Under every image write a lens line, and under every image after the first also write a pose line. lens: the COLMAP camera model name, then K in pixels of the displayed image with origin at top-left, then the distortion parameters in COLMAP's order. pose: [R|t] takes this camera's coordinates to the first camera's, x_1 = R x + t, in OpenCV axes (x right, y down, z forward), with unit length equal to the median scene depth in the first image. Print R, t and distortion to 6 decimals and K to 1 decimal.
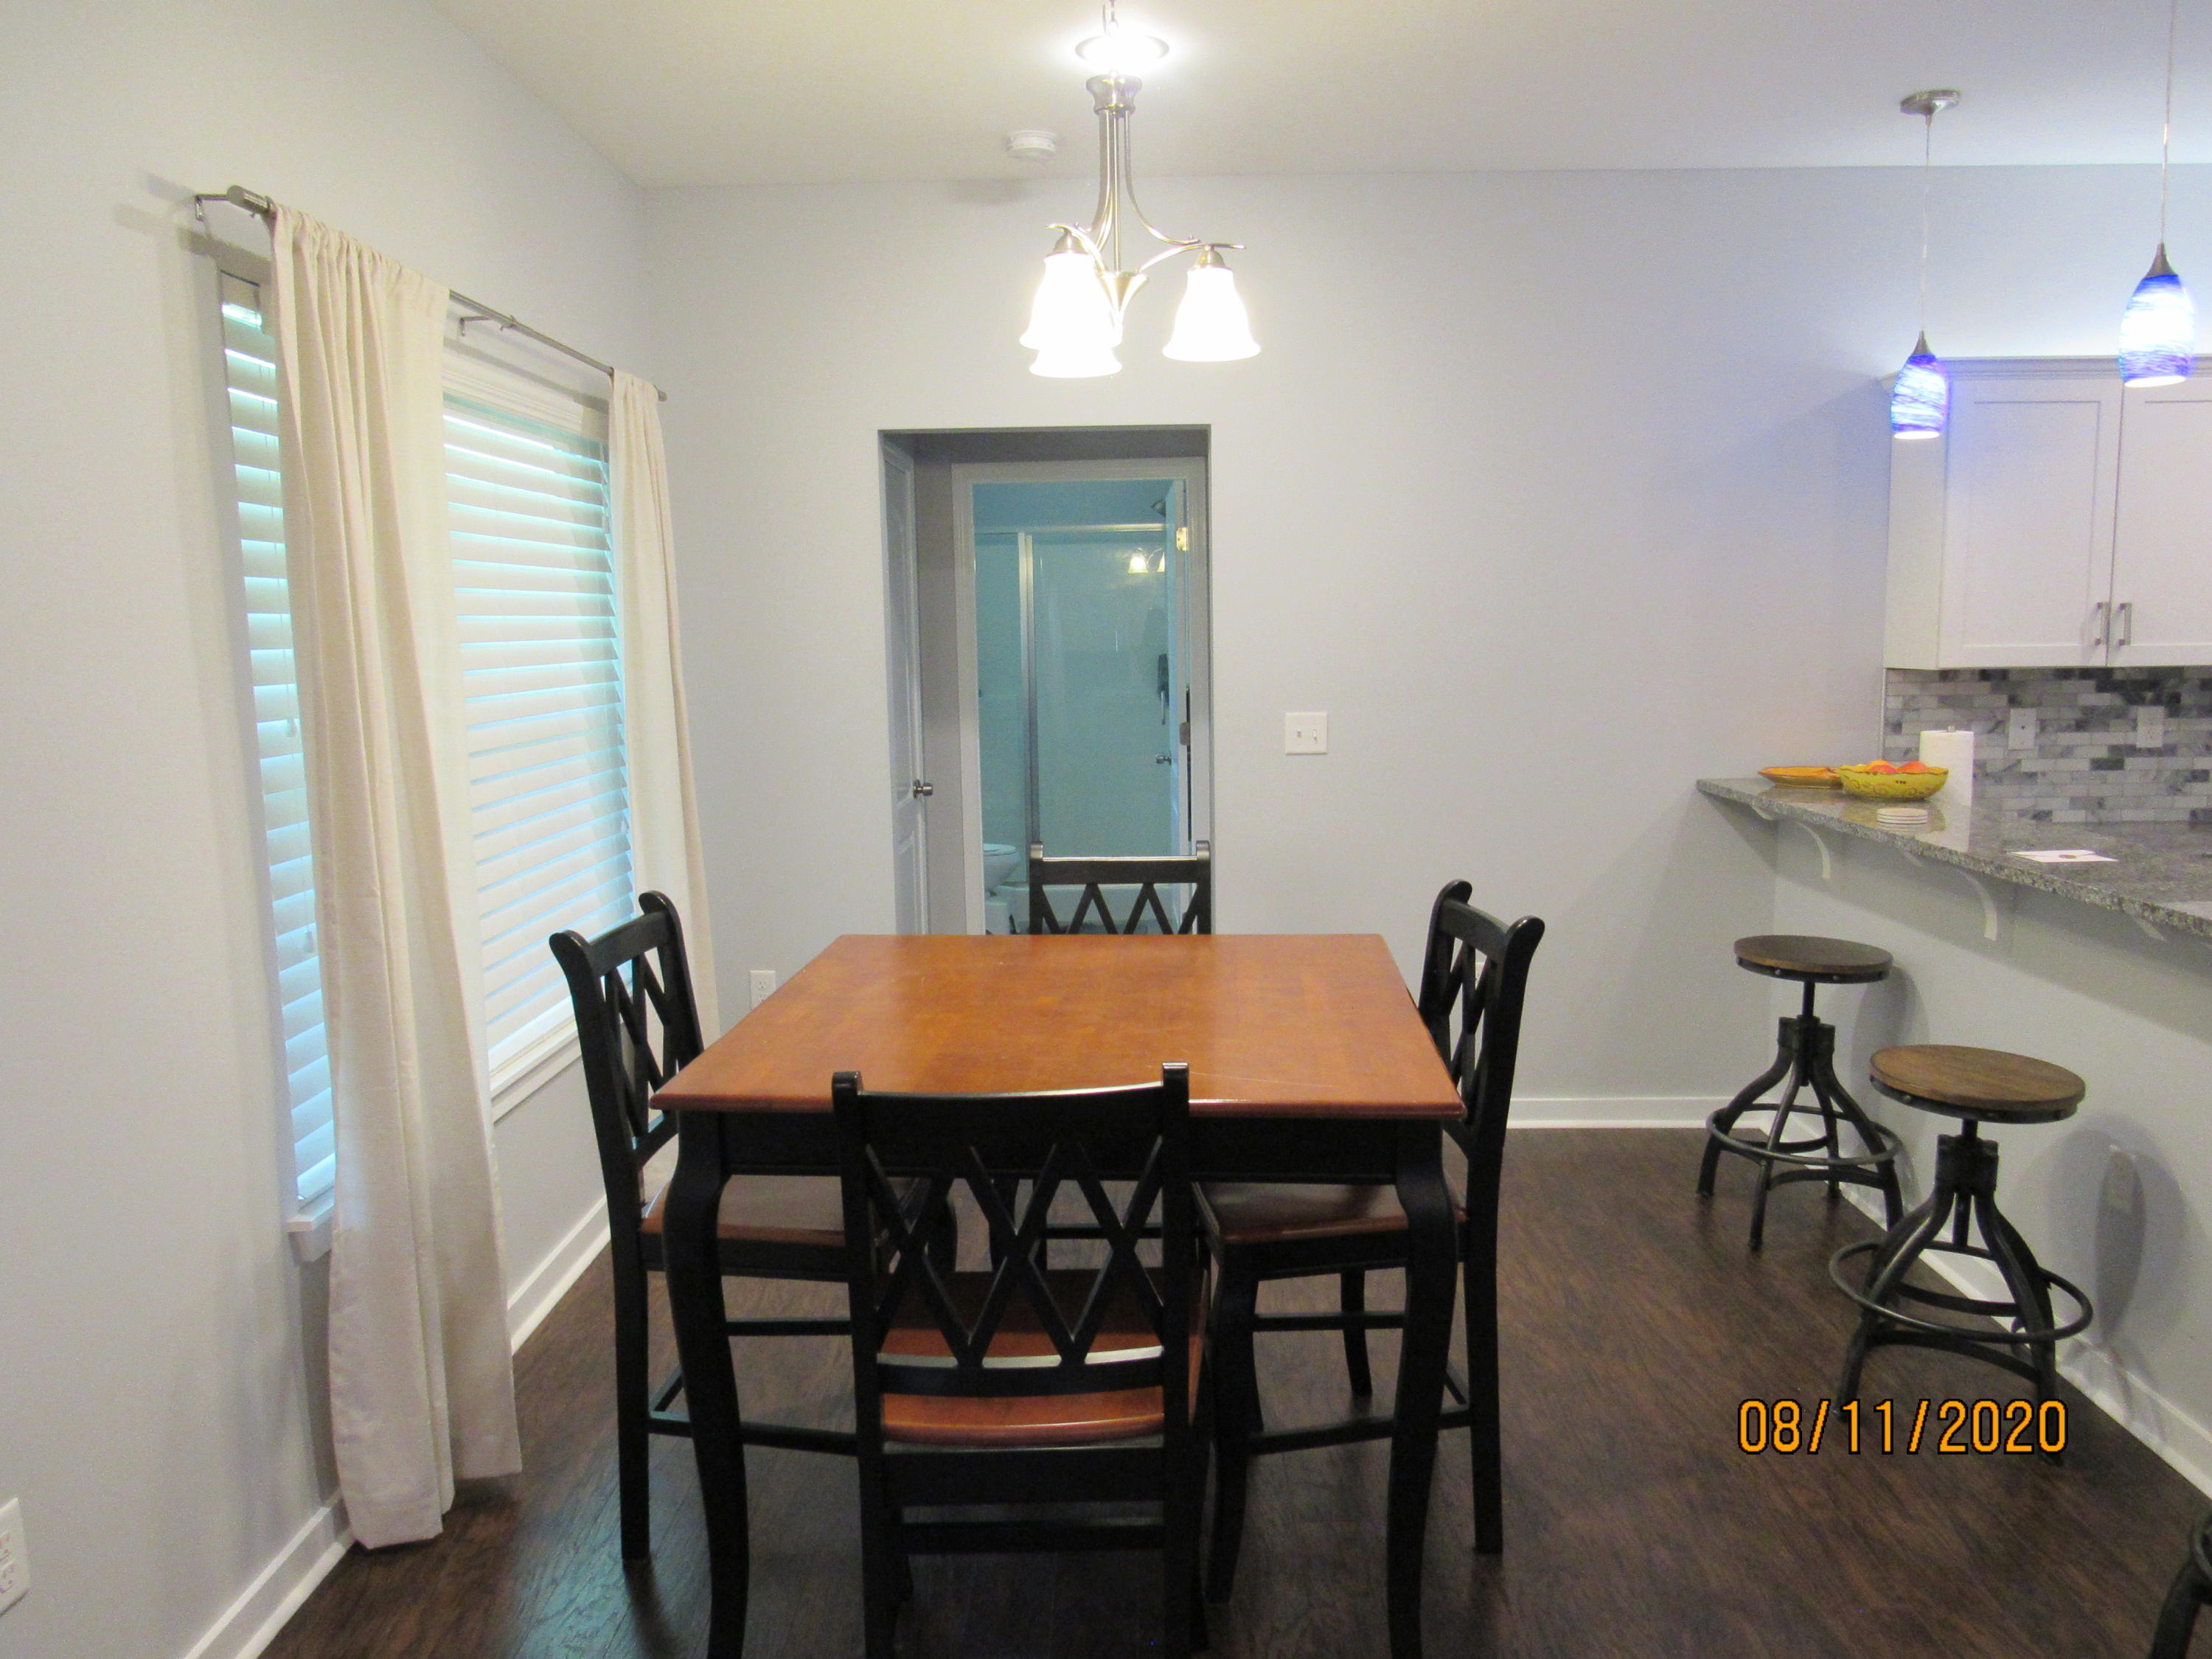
lens RADIAL K [[1580.9, 0, 1104.7], [0, 1580.9, 830.6], [0, 0, 1]] dist [-0.026684, 0.003268]
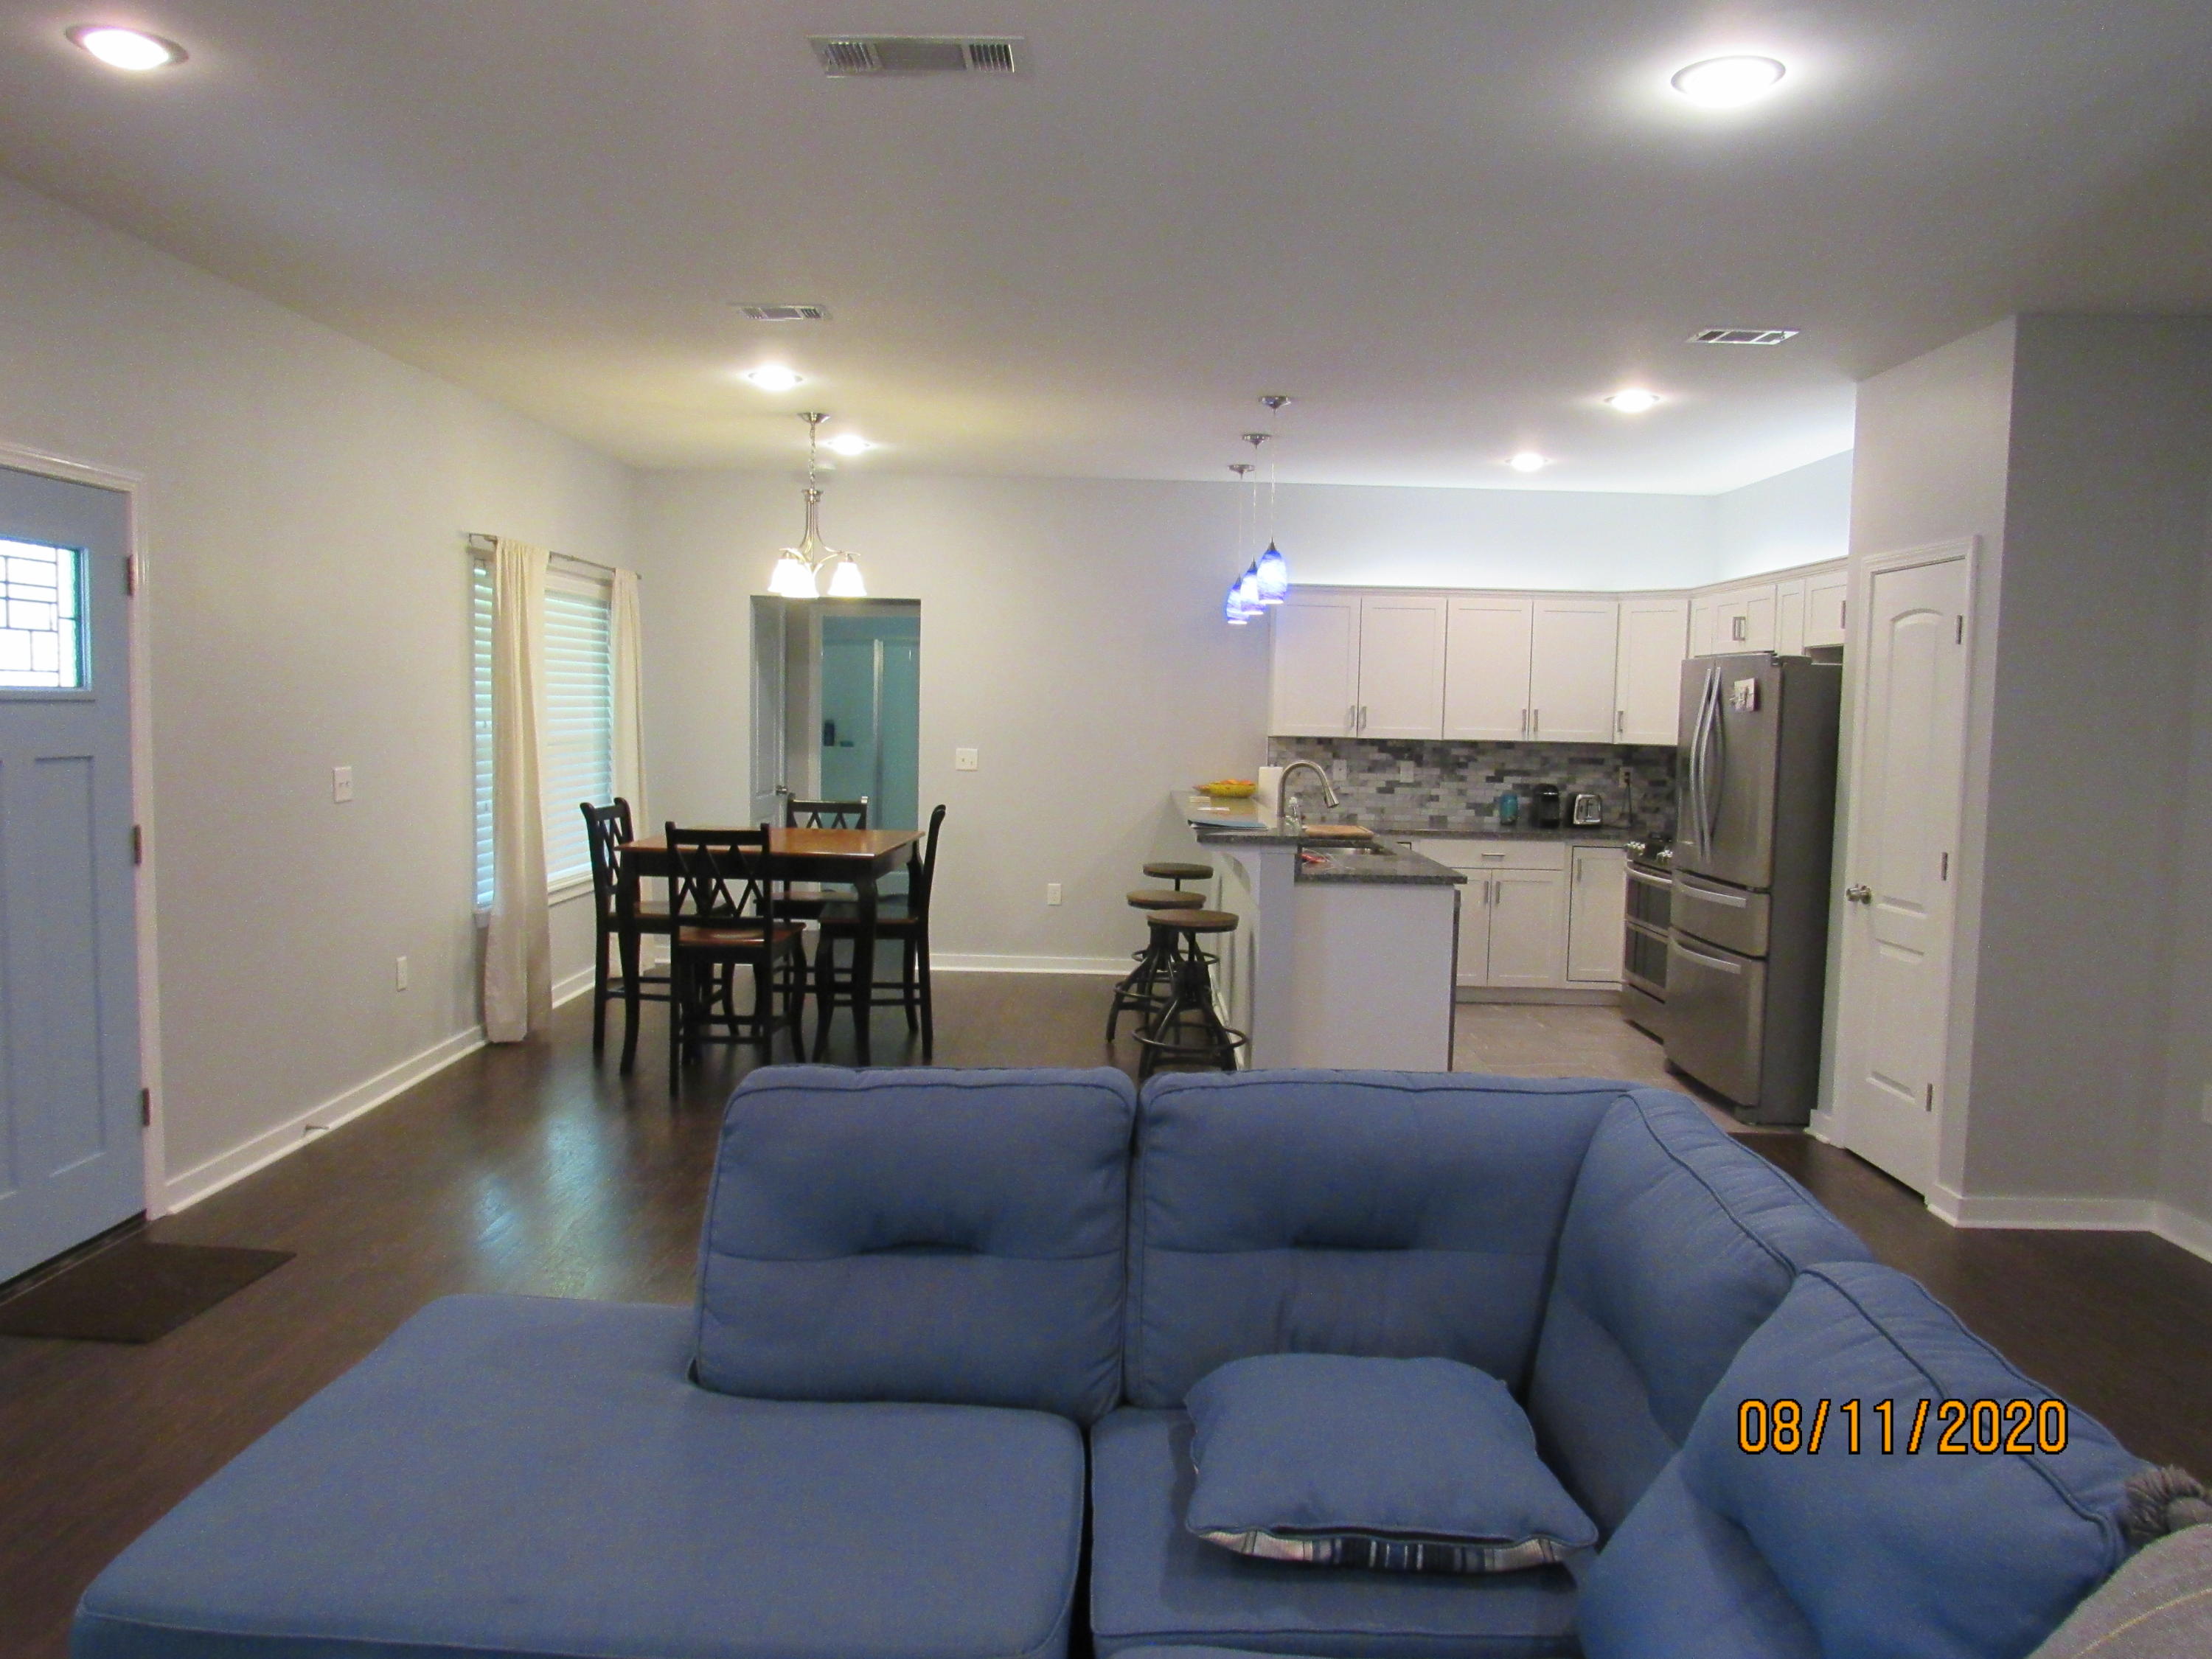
lens RADIAL K [[1580.9, 0, 1103.7], [0, 1580.9, 826.2], [0, 0, 1]] dist [-0.026684, 0.003268]
pose [[0.999258, 0.037149, 0.010185, 0.345773], [-0.036553, 0.997898, -0.053509, 0.144828], [-0.012151, 0.053097, 0.998515, -1.140457]]
